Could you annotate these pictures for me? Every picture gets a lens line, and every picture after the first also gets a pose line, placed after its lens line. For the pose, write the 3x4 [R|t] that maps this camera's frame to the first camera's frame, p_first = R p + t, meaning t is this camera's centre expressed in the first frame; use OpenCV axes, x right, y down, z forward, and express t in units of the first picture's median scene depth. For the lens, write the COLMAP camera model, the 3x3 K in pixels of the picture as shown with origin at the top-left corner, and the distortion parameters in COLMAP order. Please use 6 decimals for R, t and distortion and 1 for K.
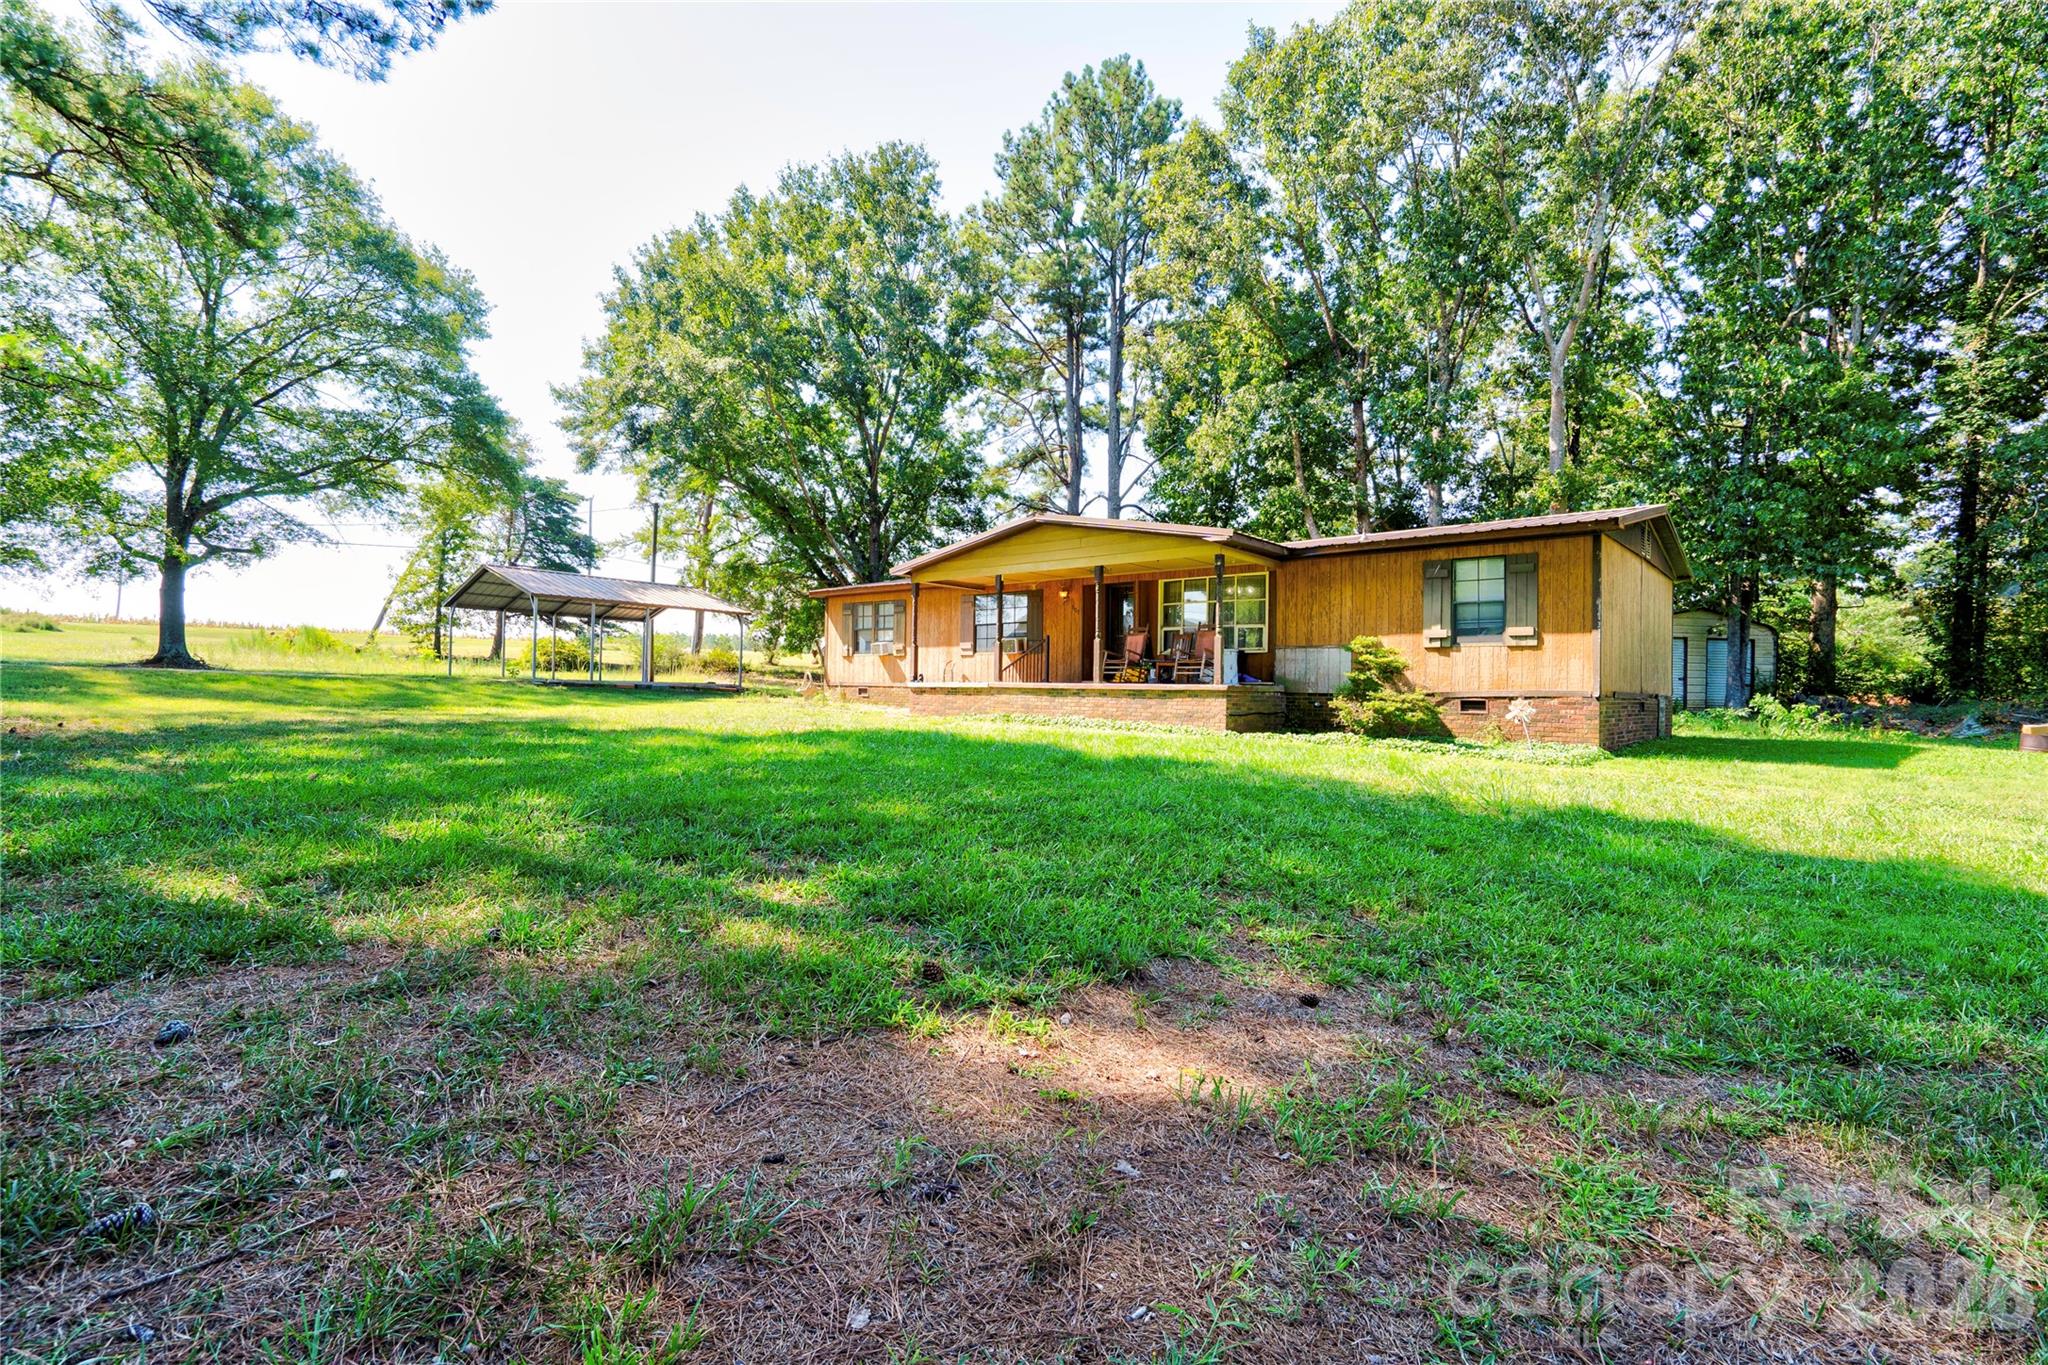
lens RADIAL K [[969.1, 0, 999.9], [0, 969.1, 682.5], [0, 0, 1]] dist [-0.008189, 0.013864]
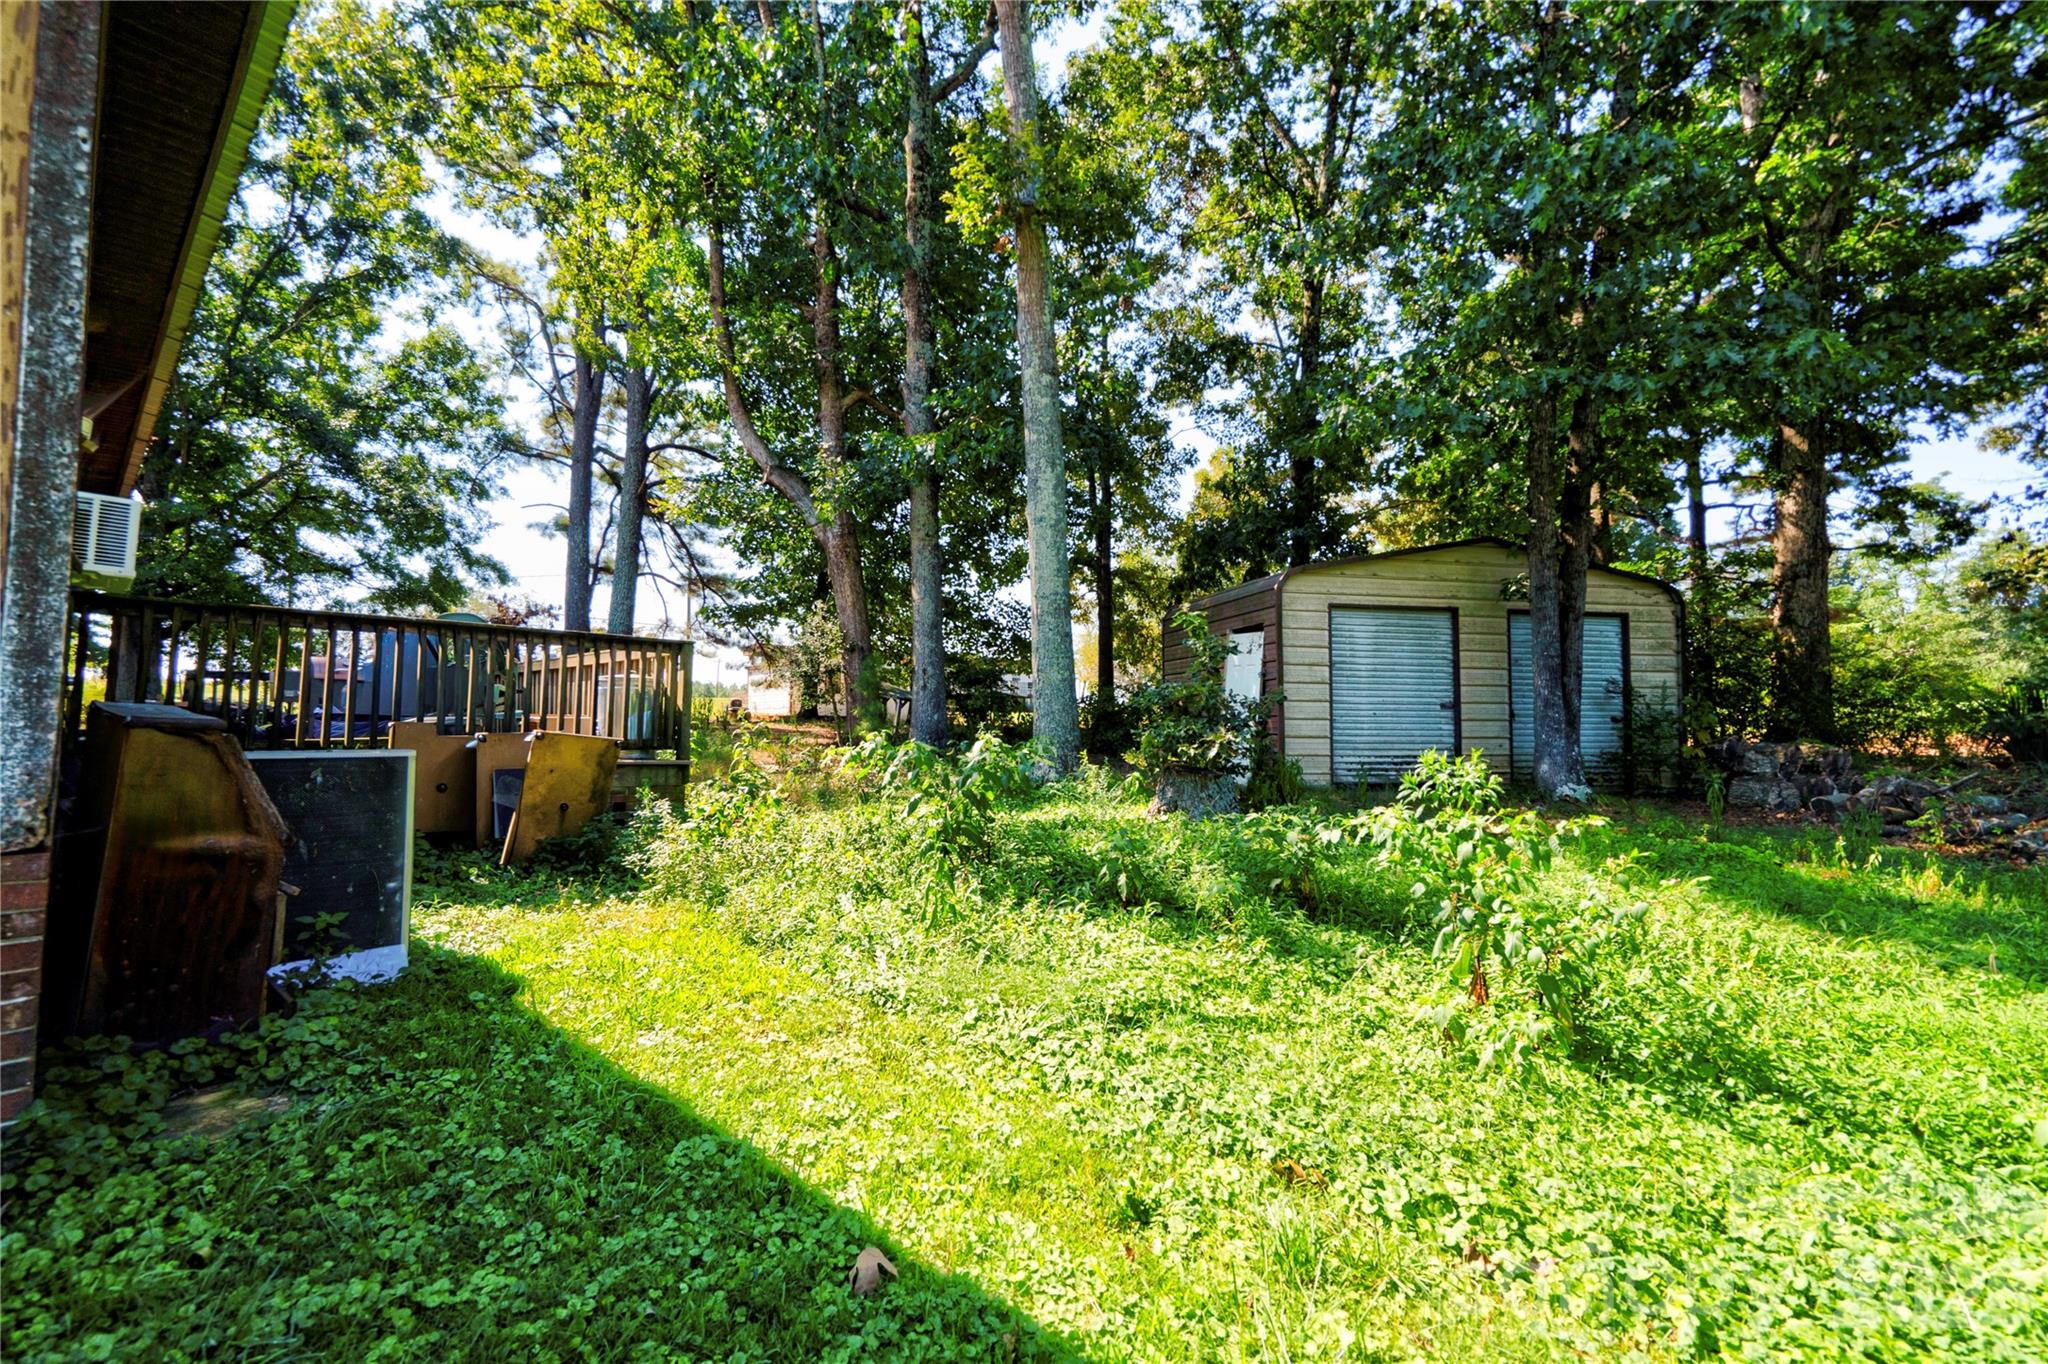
lens RADIAL K [[939.4, 0, 1011.7], [0, 939.4, 678.6], [0, 0, 1]] dist [-0.004432, 0.012217]
pose [[0.999132, -0.010291, -0.040360, 0.516902], [0.008266, 0.998714, -0.050025, 0.003230], [0.040823, 0.049648, 0.997932, 0.568005]]
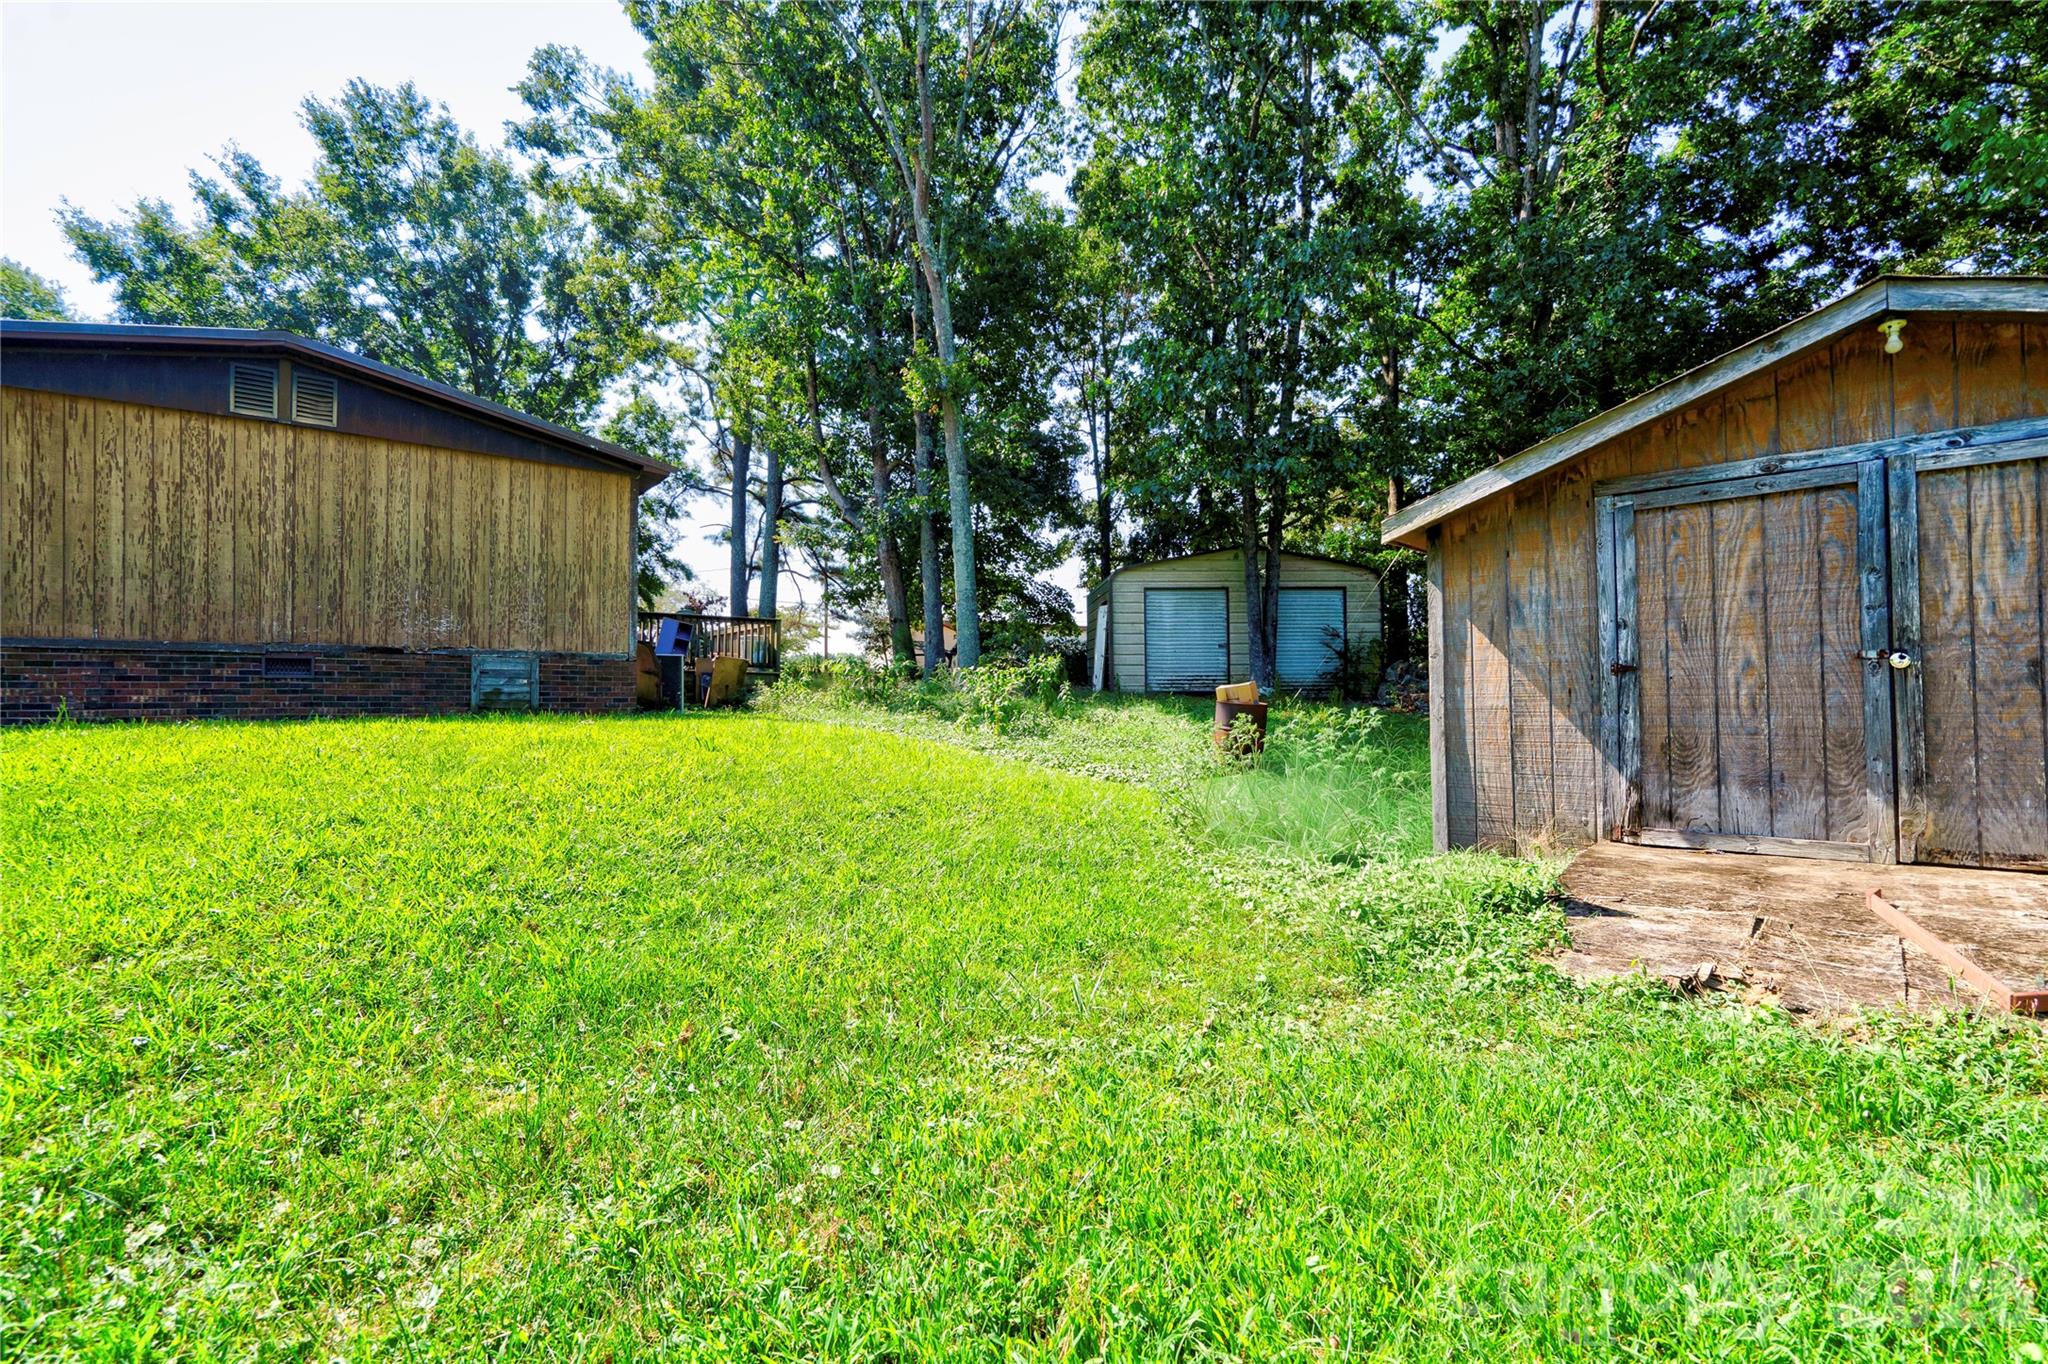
lens RADIAL K [[939.4, 0, 1011.7], [0, 939.4, 678.6], [0, 0, 1]] dist [-0.004432, 0.012217]
pose [[0.979698, -0.020847, -0.199394, 0.671966], [0.016960, 0.999632, -0.021180, 0.031424], [0.199763, 0.017368, 0.979690, 0.288673]]
